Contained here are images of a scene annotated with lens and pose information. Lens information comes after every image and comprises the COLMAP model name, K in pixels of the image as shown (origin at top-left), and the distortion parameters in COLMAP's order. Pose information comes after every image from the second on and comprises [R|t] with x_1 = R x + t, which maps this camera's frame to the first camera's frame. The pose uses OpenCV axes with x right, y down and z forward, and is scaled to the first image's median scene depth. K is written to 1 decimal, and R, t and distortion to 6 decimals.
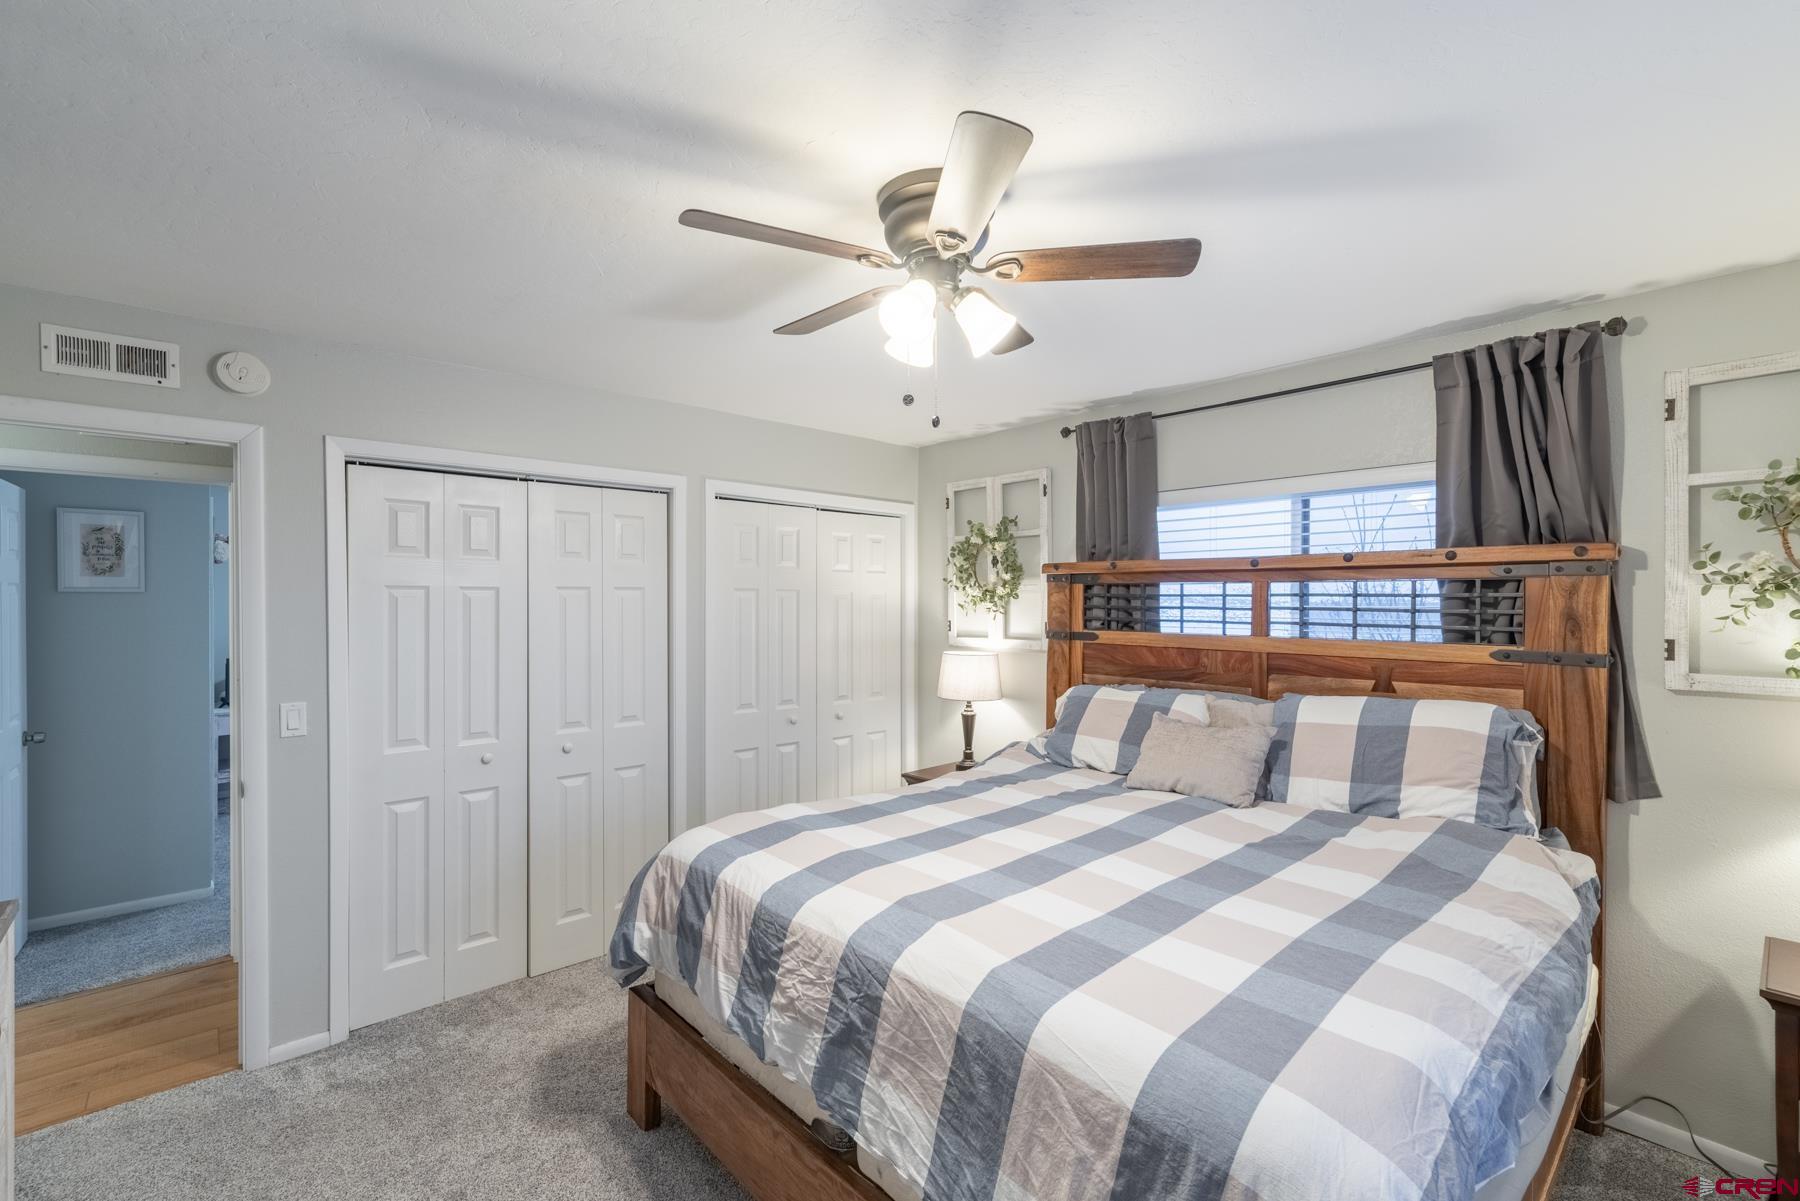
lens RADIAL K [[778.9, 0, 902.3], [0, 778.9, 607.3], [0, 0, 1]] dist [0.004009, 0.000646]
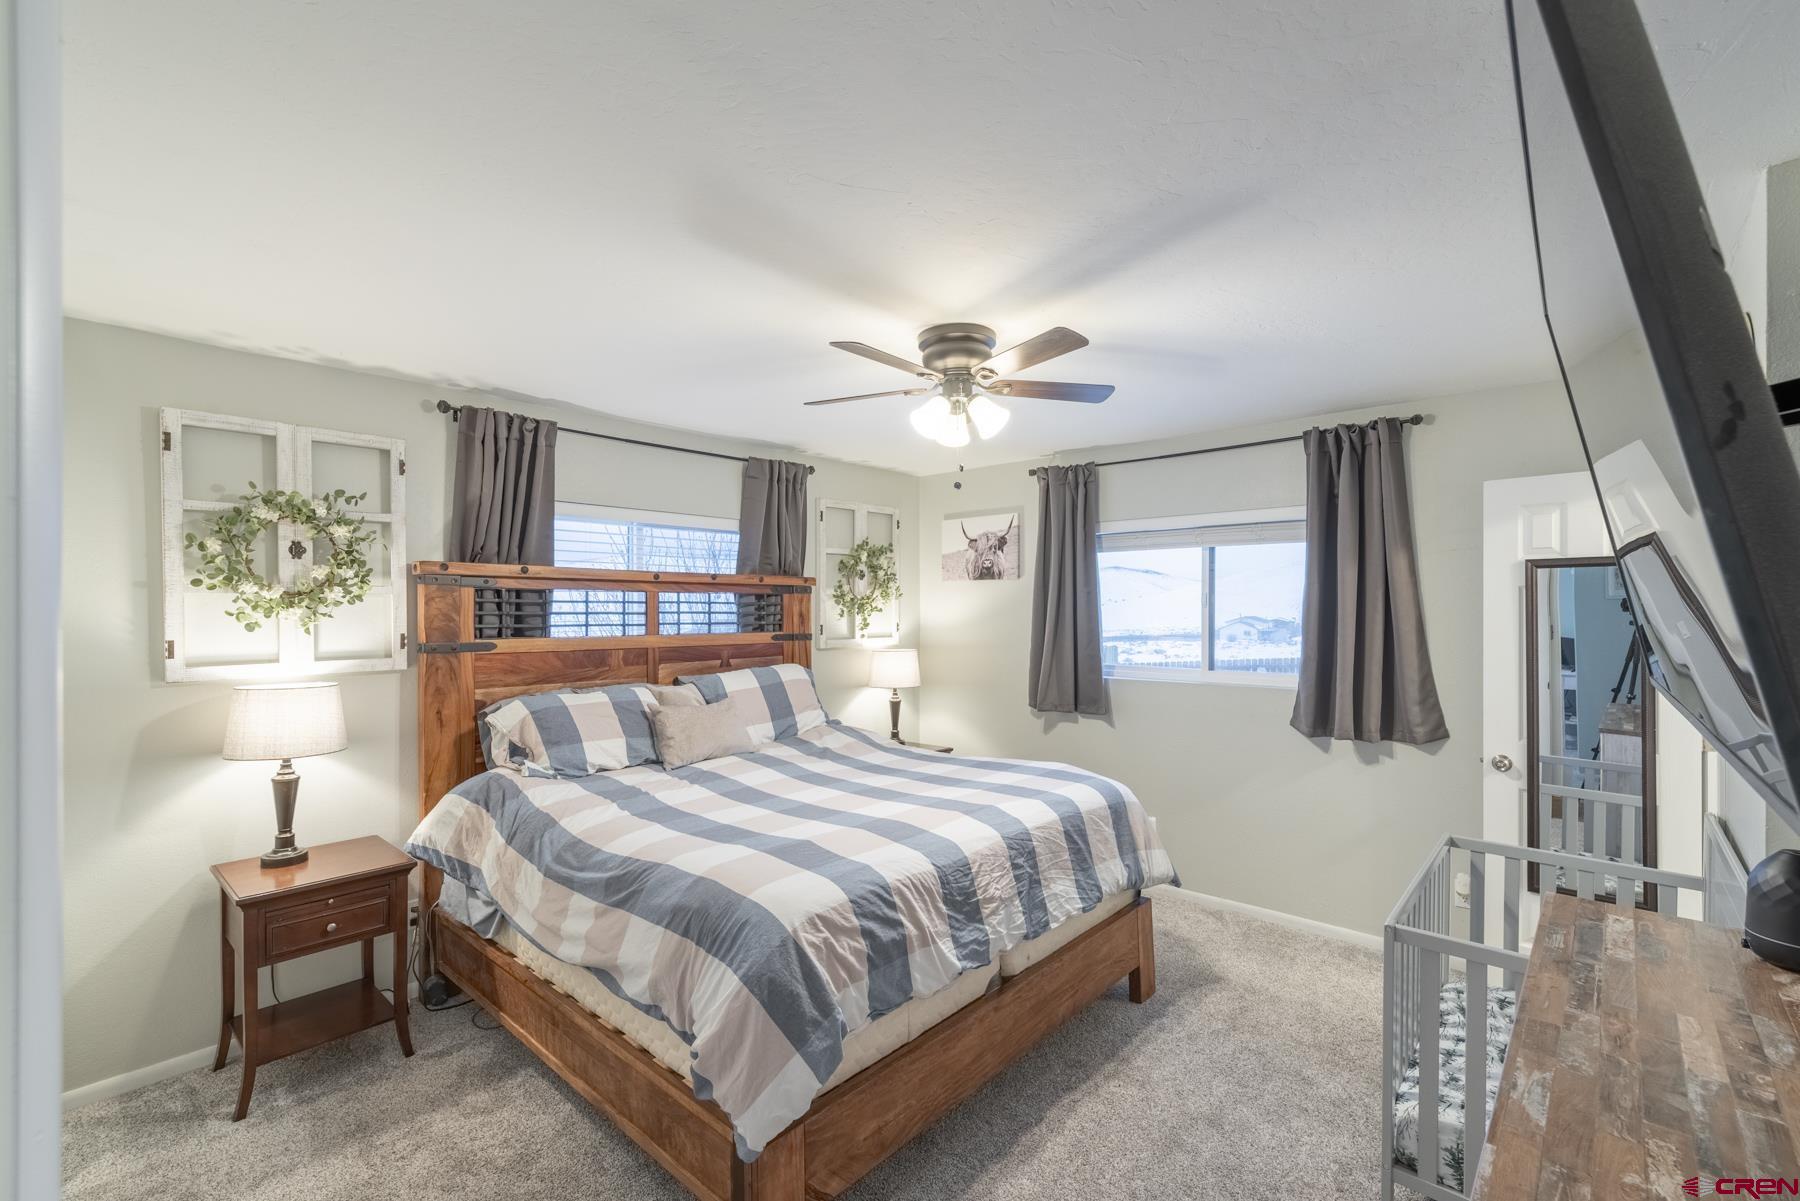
lens RADIAL K [[778.9, 0, 902.3], [0, 778.9, 607.3], [0, 0, 1]] dist [0.004009, 0.000646]
pose [[-0.095291, -0.003146, 0.995444, -0.751510], [0.007245, 0.999966, 0.003854, -0.008454], [-0.995423, 0.007579, -0.095265, 0.652077]]
